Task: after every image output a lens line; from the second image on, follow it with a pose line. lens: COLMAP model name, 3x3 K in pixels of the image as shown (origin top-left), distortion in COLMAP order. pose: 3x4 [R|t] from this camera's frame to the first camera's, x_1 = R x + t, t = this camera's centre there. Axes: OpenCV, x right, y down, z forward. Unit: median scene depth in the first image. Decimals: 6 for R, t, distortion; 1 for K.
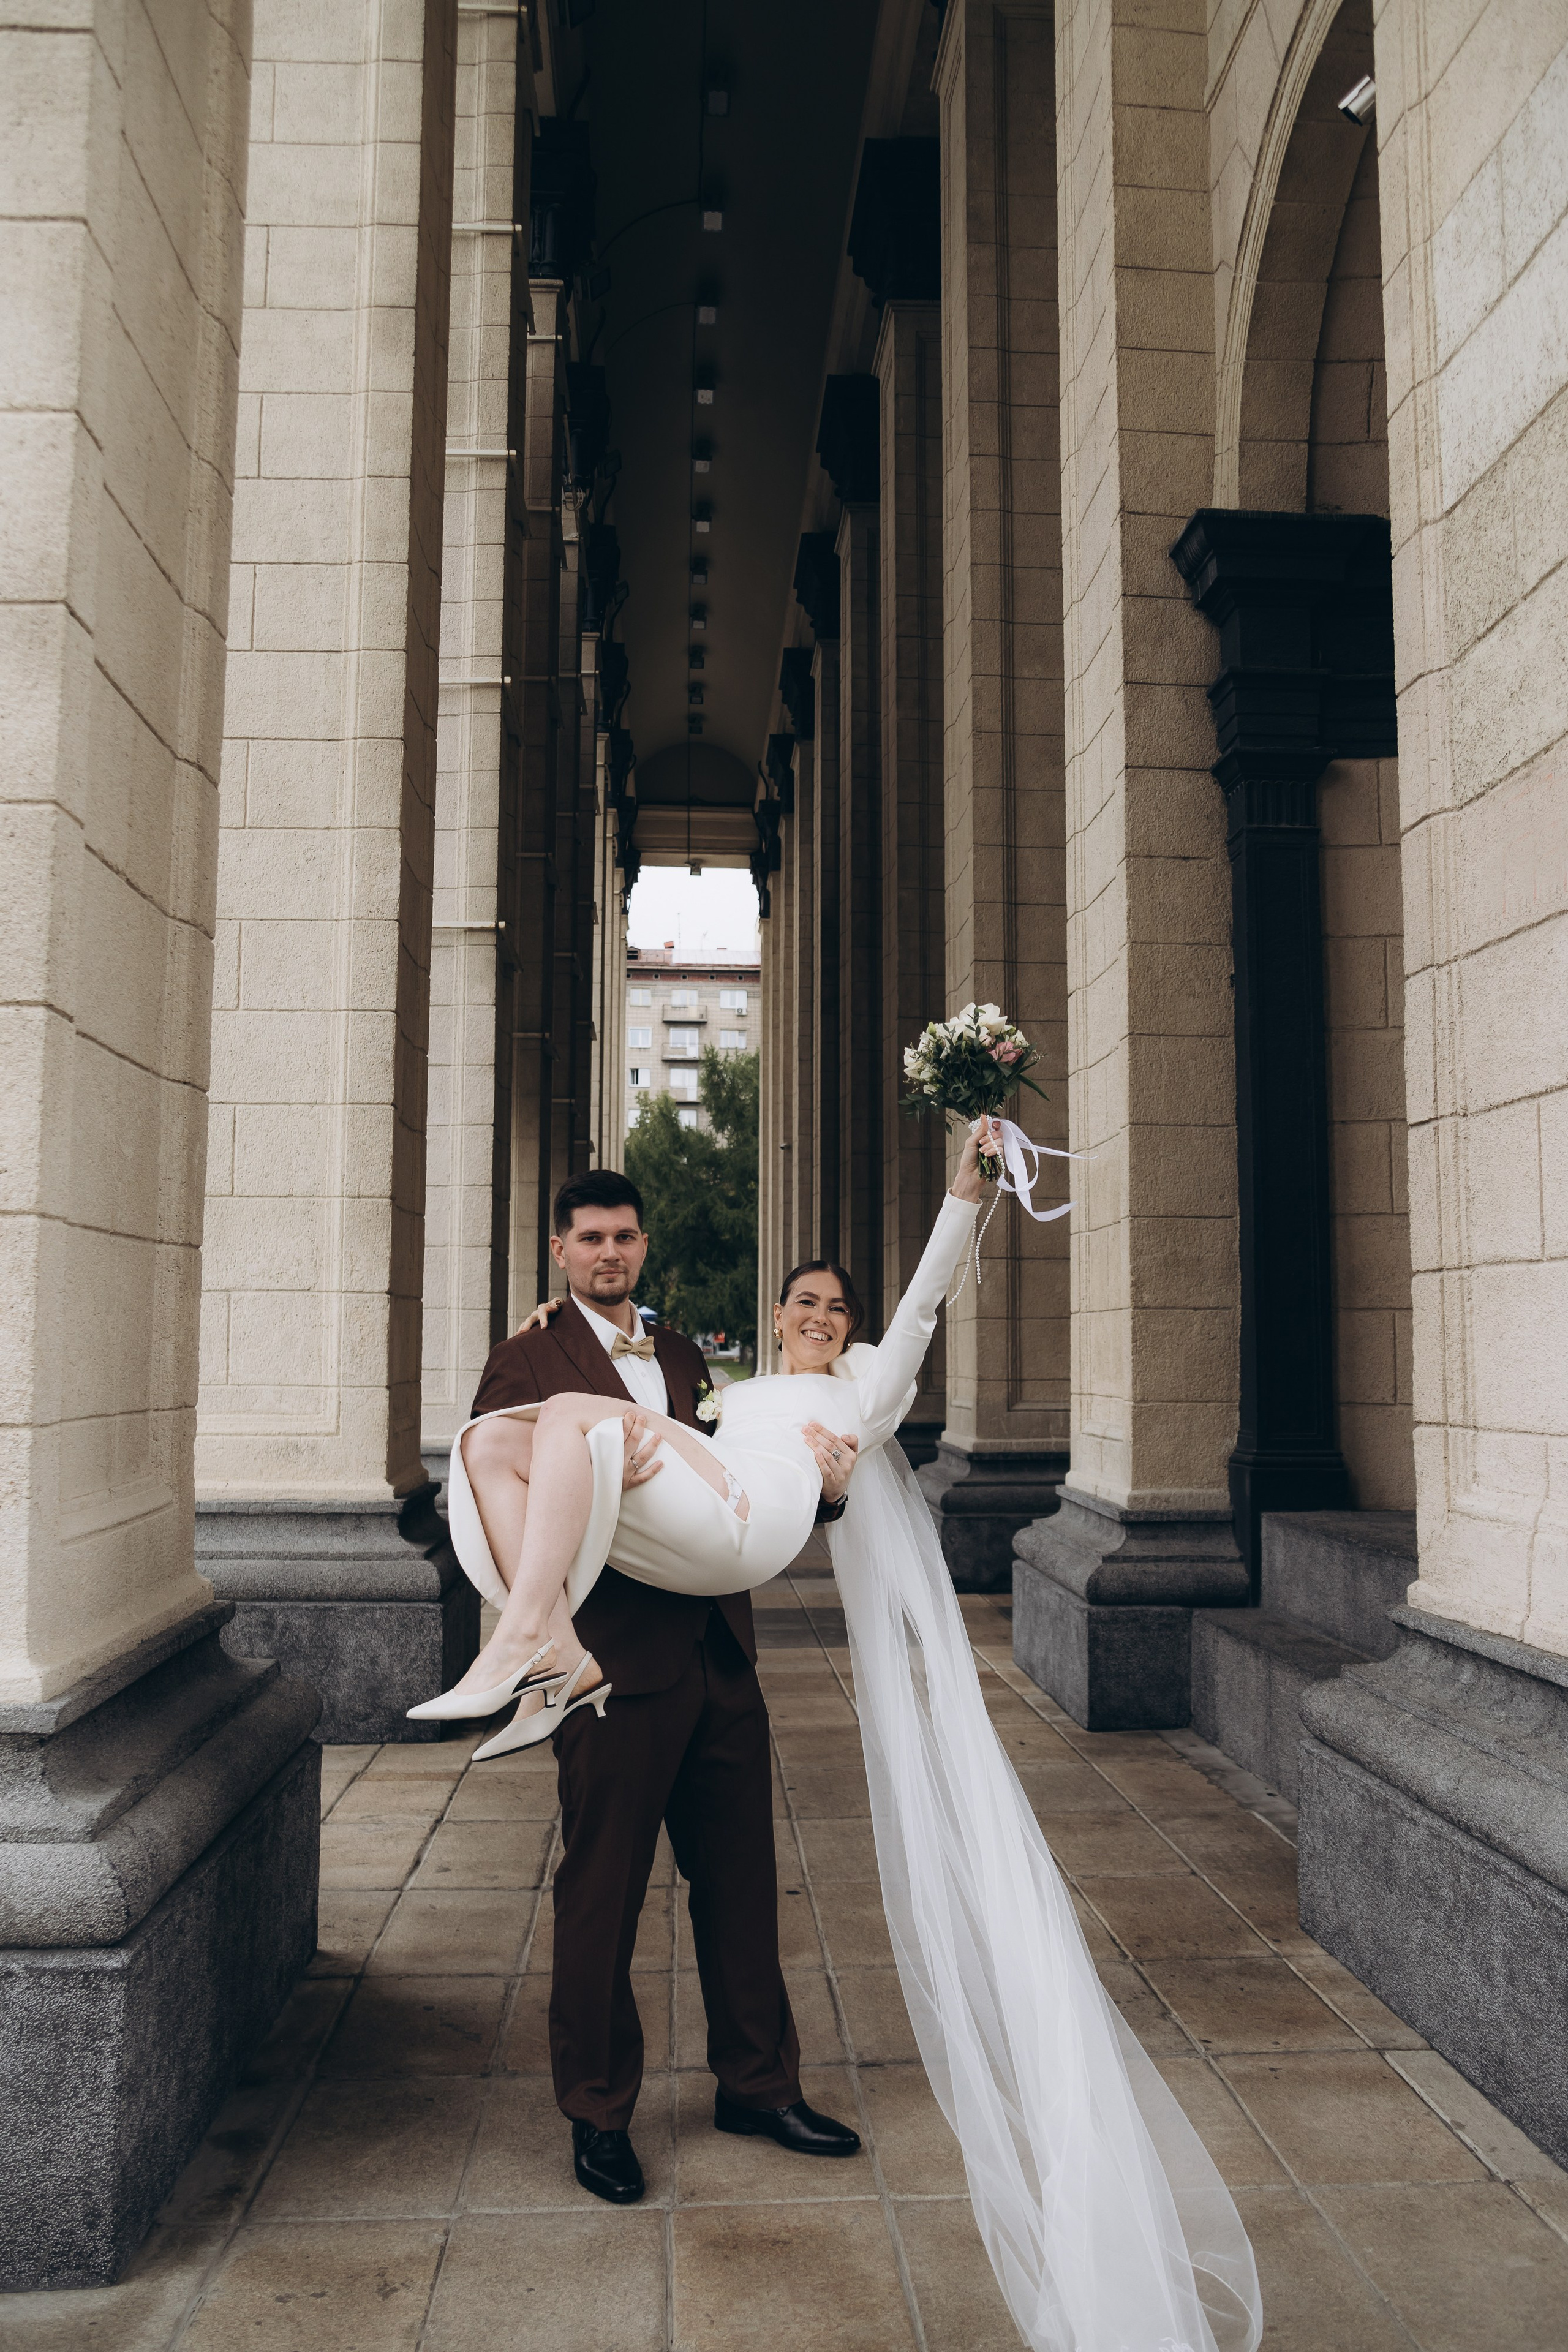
lens RADIAL K [[1998.7, 0, 784.5], [0, 1998.7, 1225.7], [0, 0, 1]] dist [-0.071911, 0.122808]
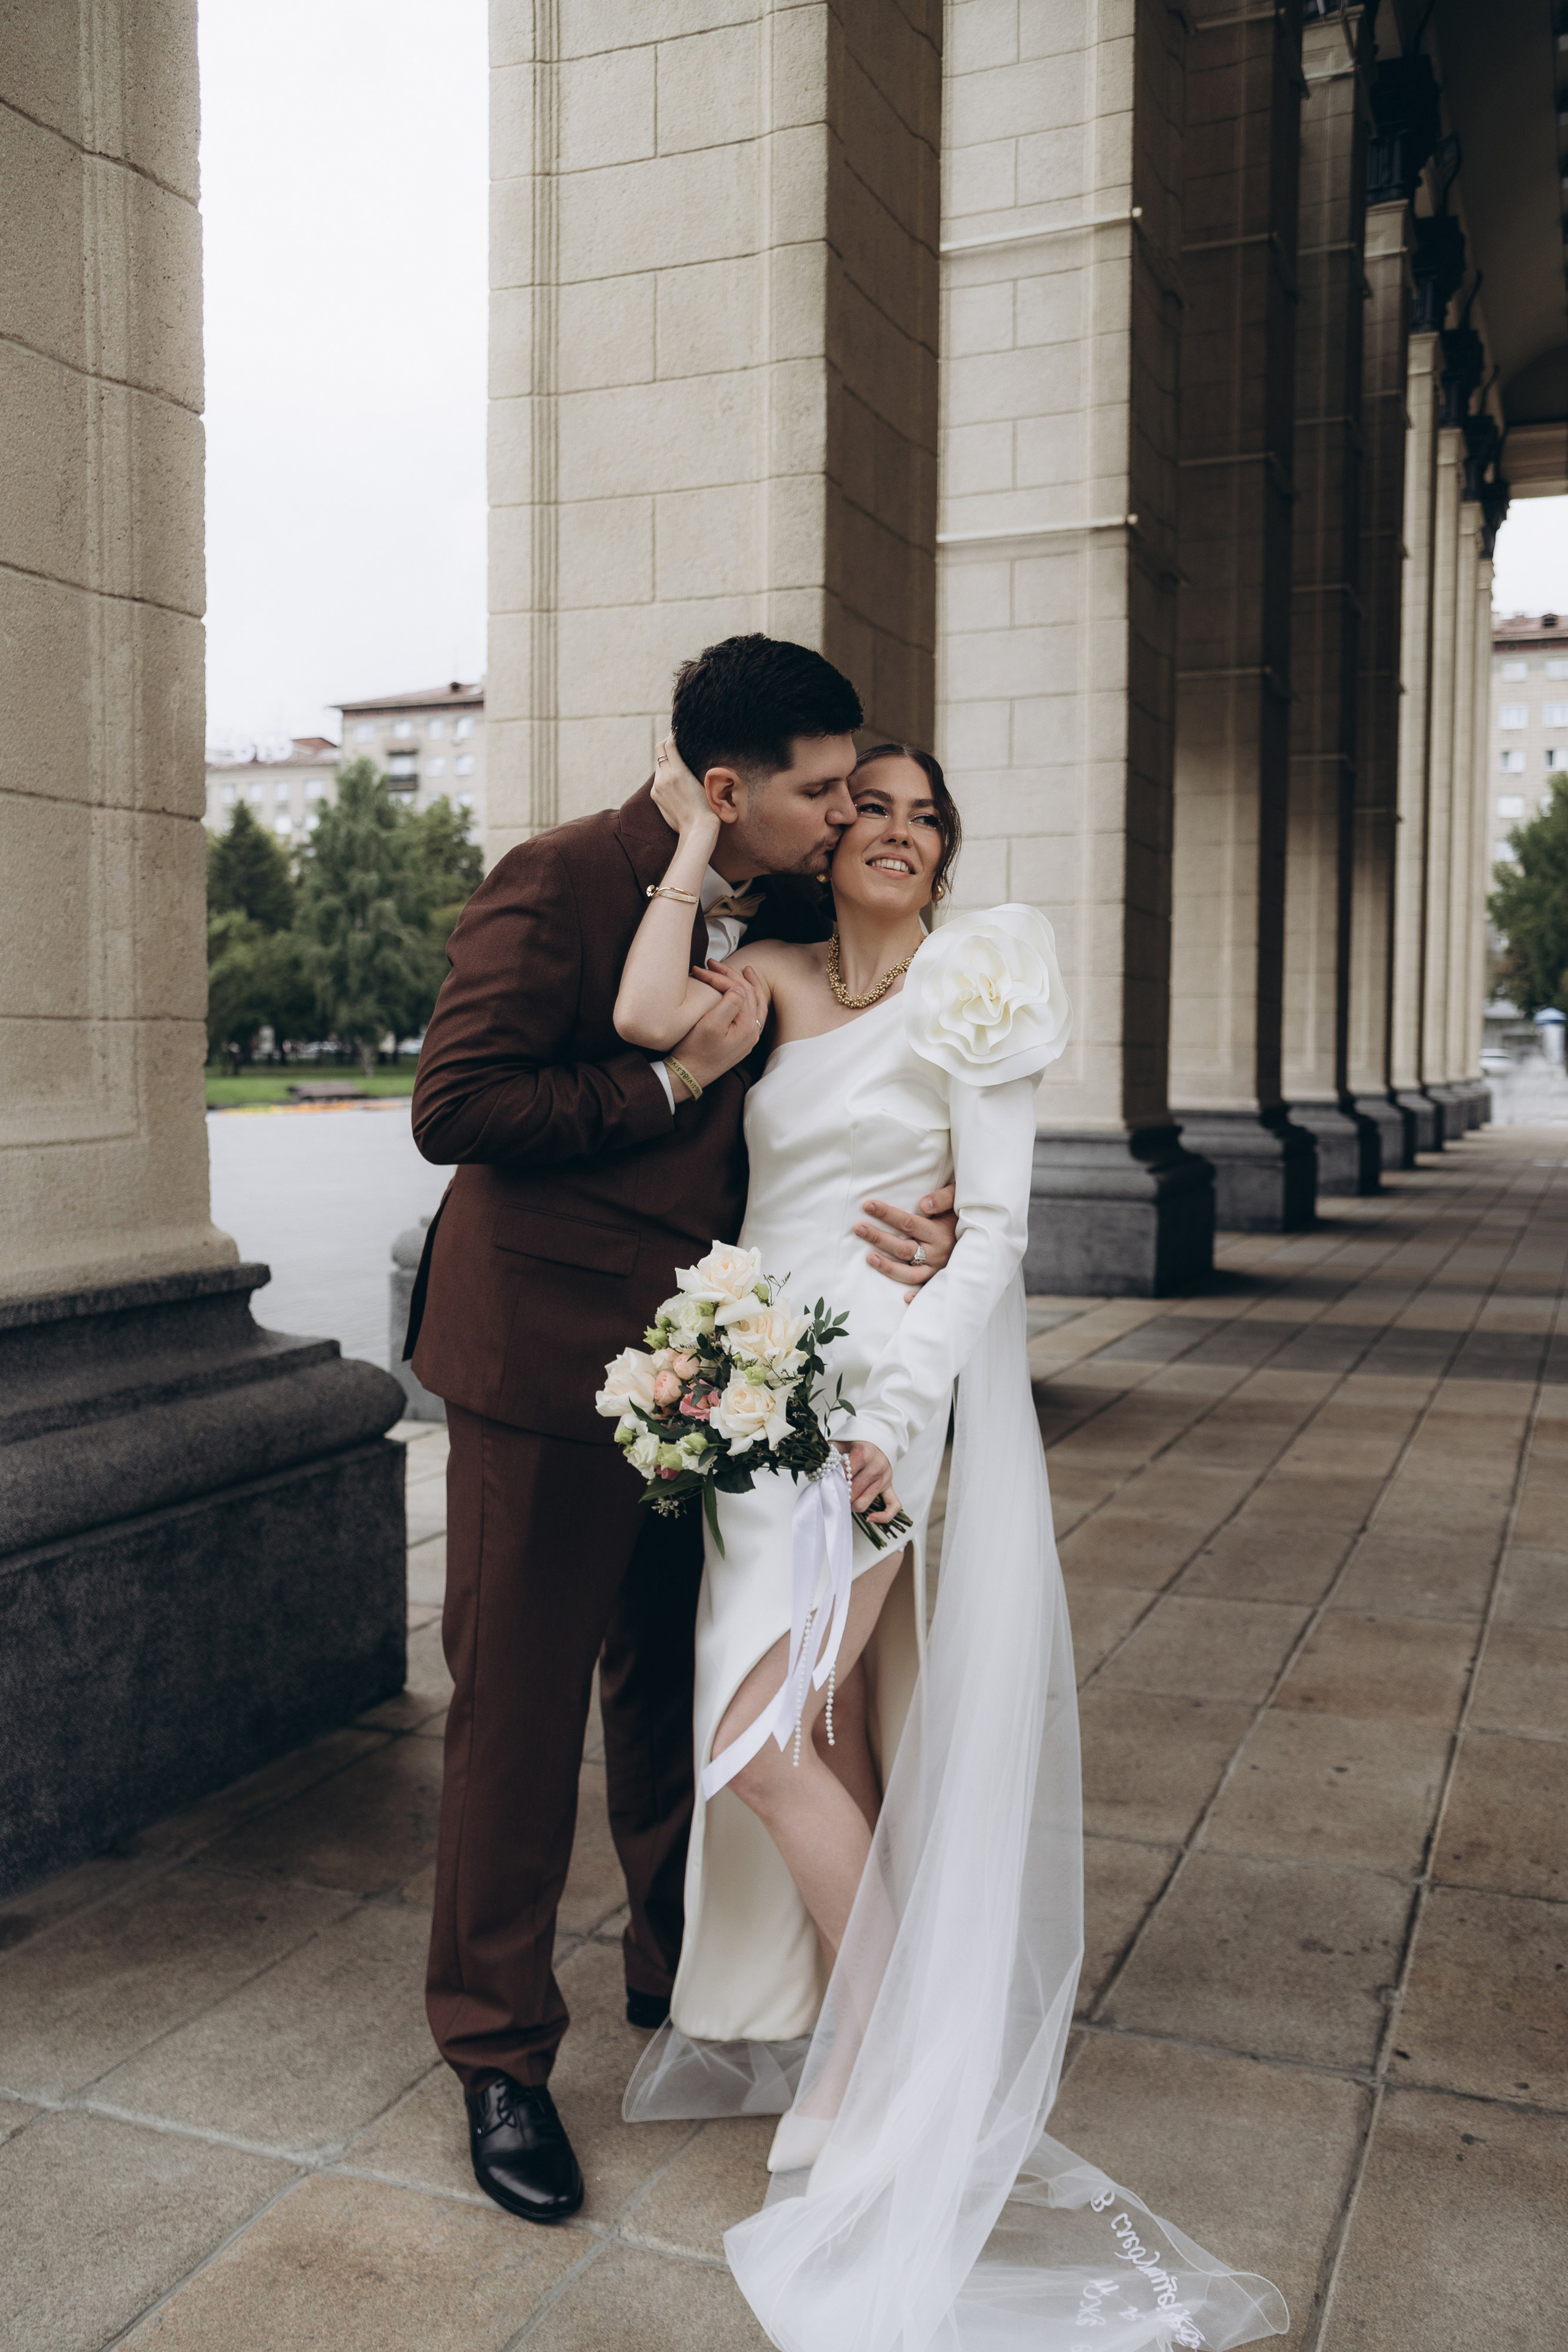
lens RADIAL K [[1998.7, 0, 784.5], [0, 1998.7, 1225.7], [0, 0, 1]] dist [-0.071911, 0.122808]
pose [[0.901407, 0.037493, -0.431346, 0.155710], [0.025319, 0.989974, 0.138961, 0.040111], [0.432232, -0.136182, 0.891420, 0.222601]]
